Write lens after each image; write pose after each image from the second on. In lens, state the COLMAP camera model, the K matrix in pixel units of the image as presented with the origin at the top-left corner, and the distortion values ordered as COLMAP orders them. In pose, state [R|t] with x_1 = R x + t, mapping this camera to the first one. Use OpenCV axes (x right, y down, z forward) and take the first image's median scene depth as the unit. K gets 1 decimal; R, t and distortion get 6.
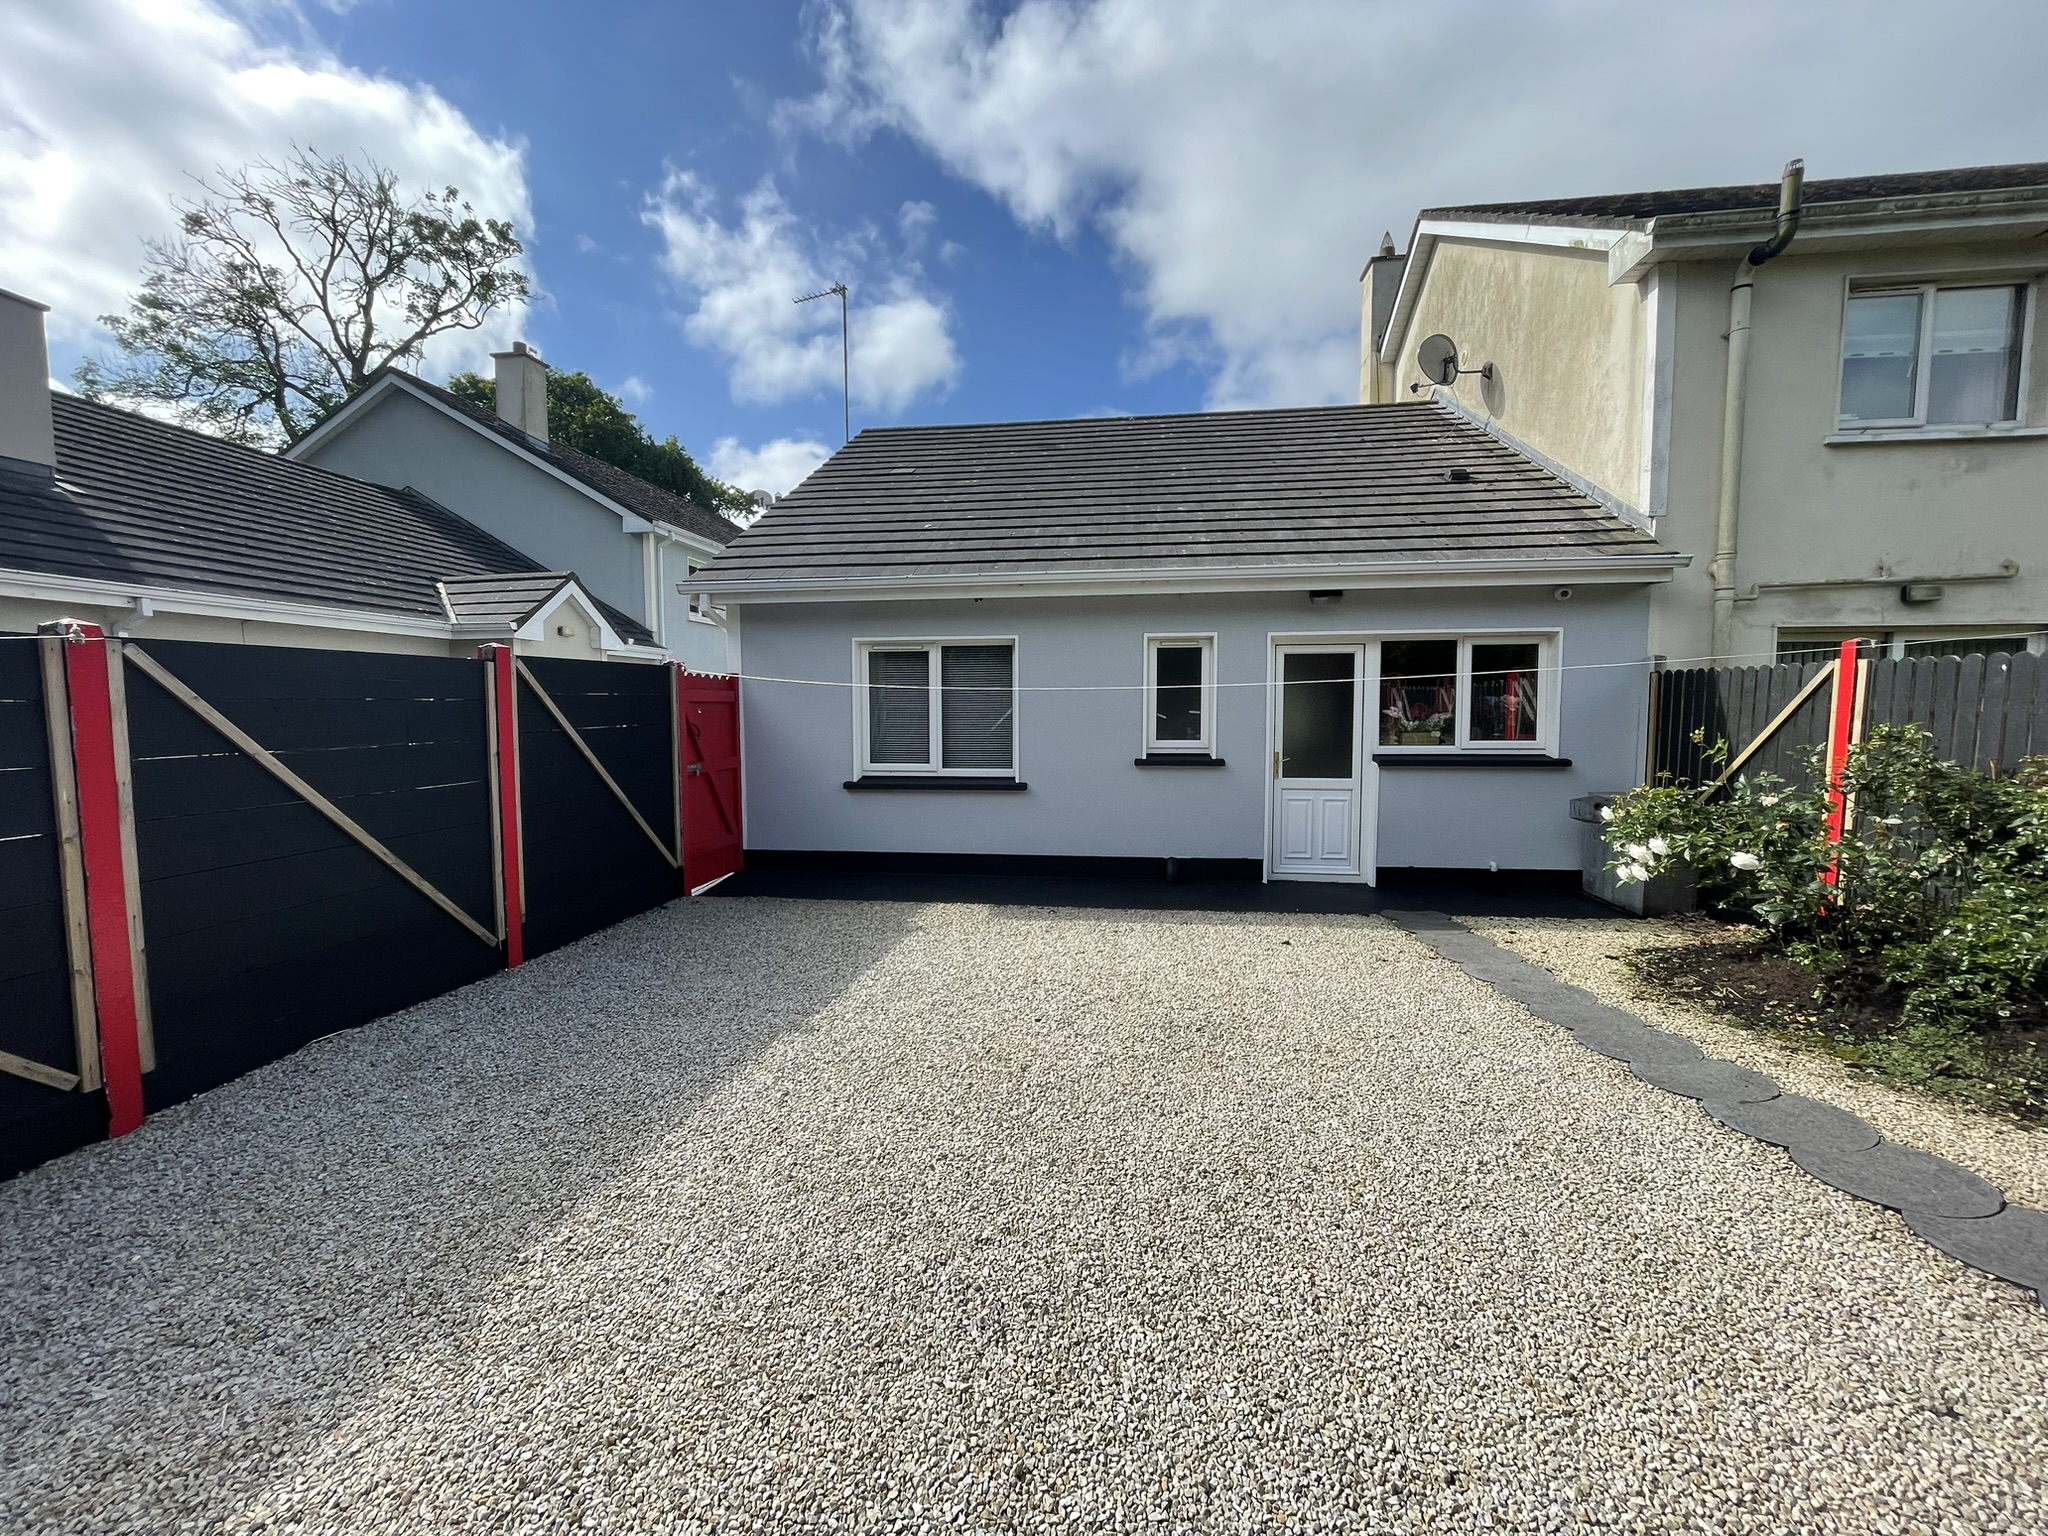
lens RADIAL K [[821.9, 0, 1024.3], [0, 821.9, 768.4], [0, 0, 1]] dist [-0.001089, -0.000182]
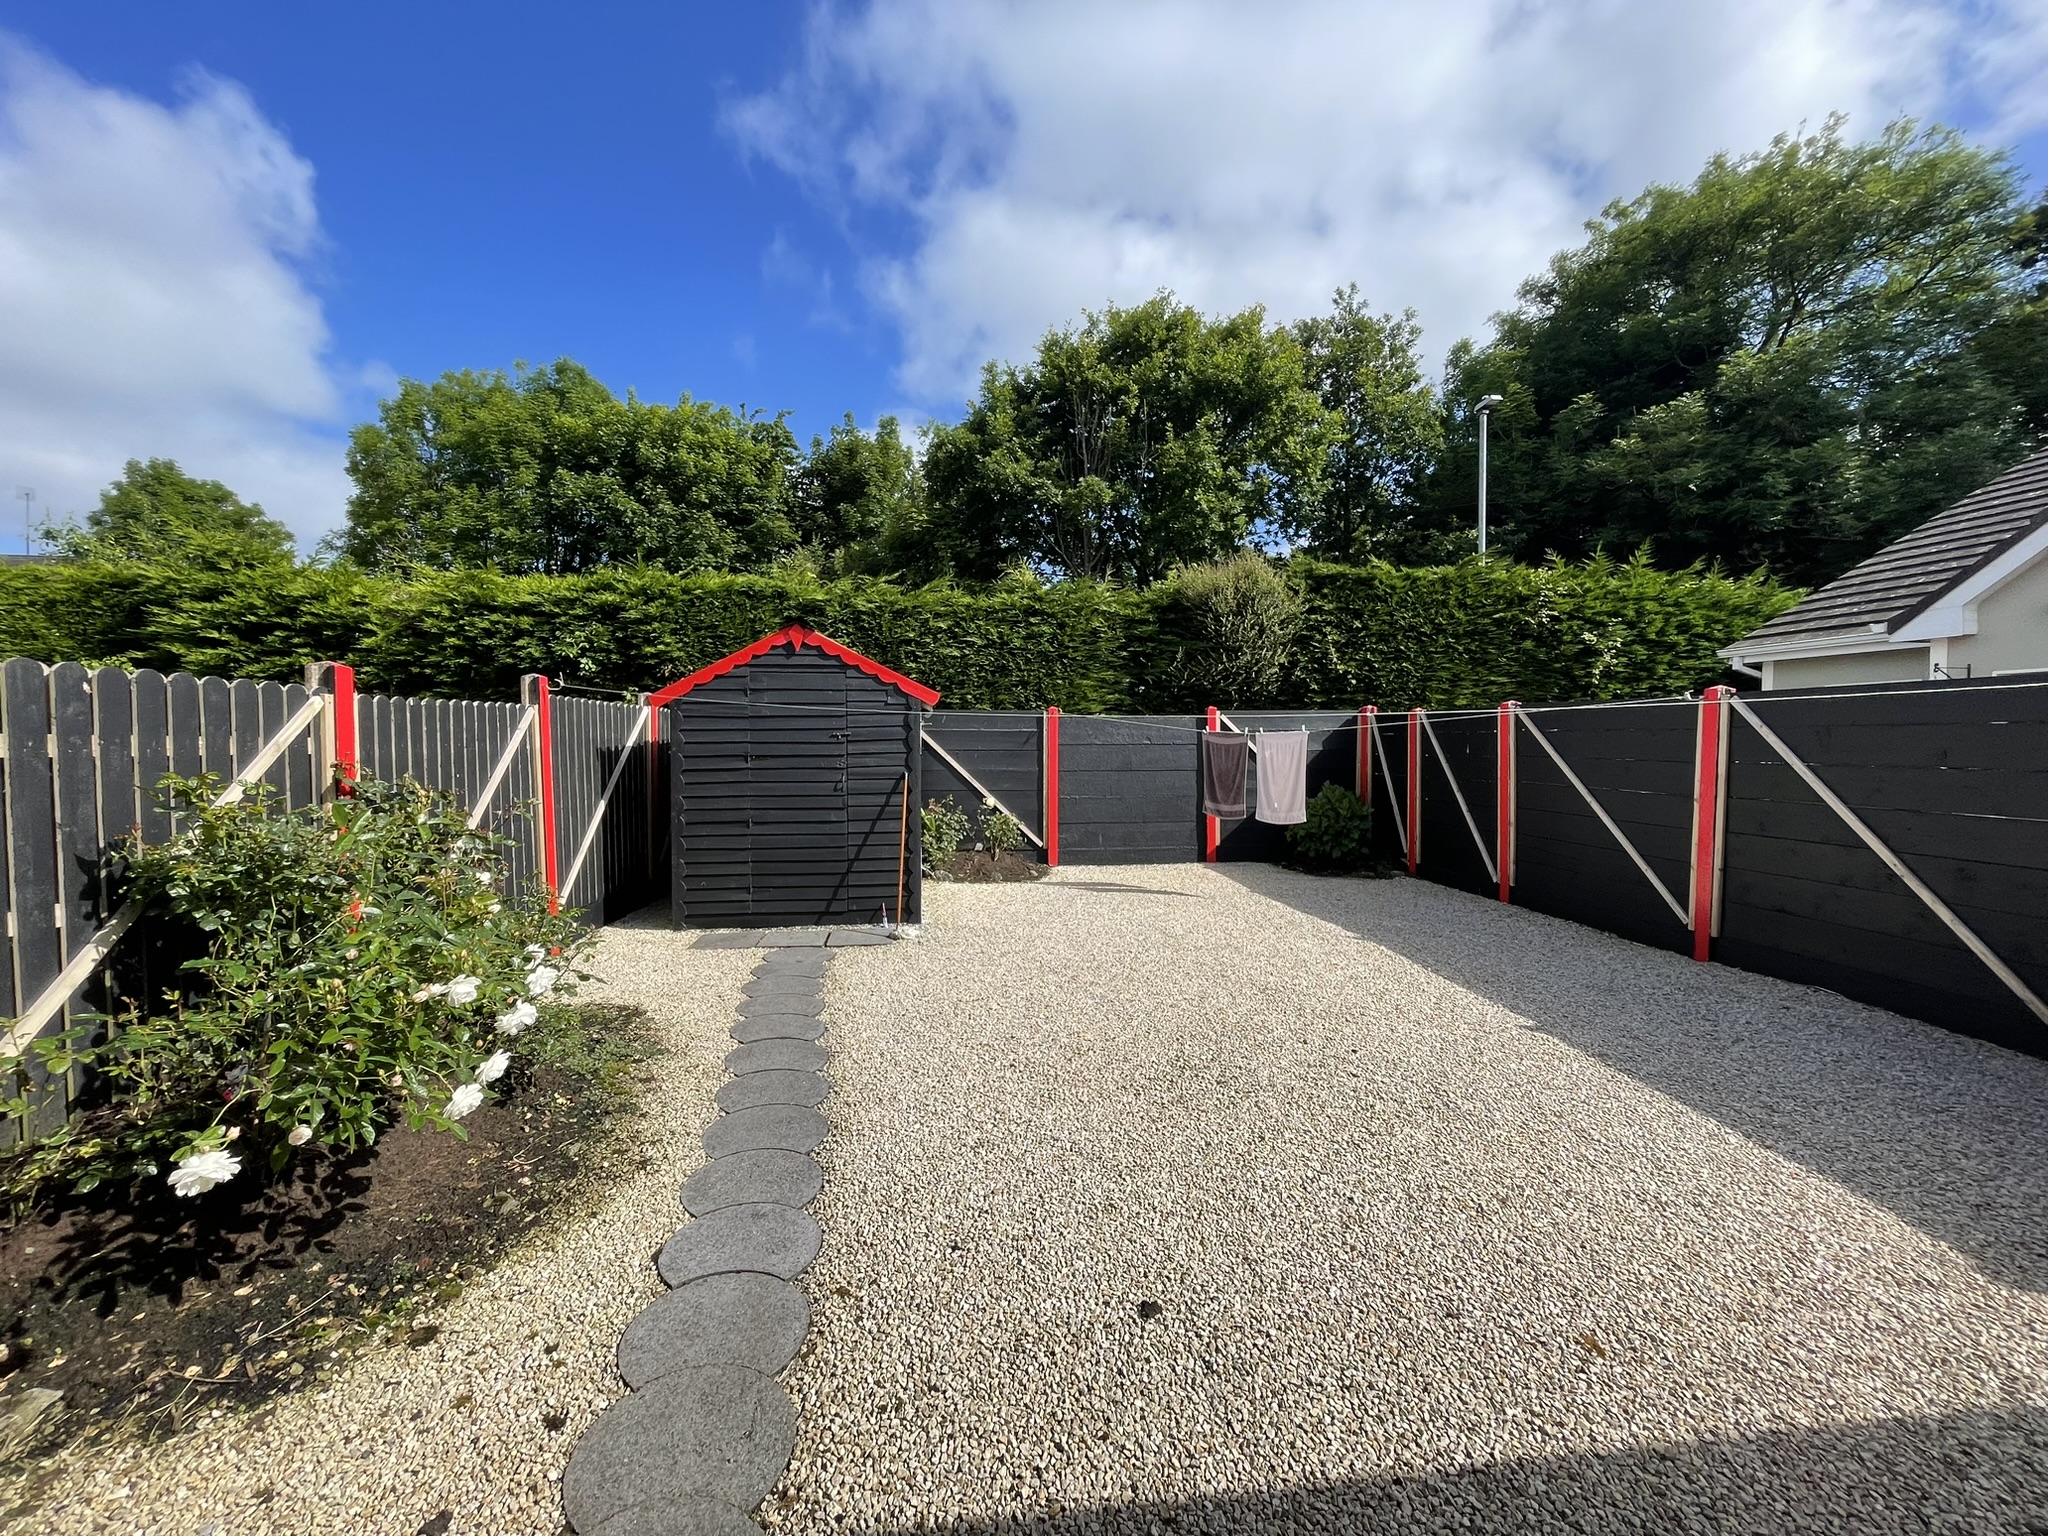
lens RADIAL K [[821.9, 0, 1023.0], [0, 821.9, 768.6], [0, 0, 1]] dist [-0.001089, -0.000182]
pose [[-0.968715, 0.018102, -0.247513, 0.655632], [-0.009370, 0.993957, 0.109365, -0.140339], [0.247997, 0.108263, -0.962692, 1.847559]]
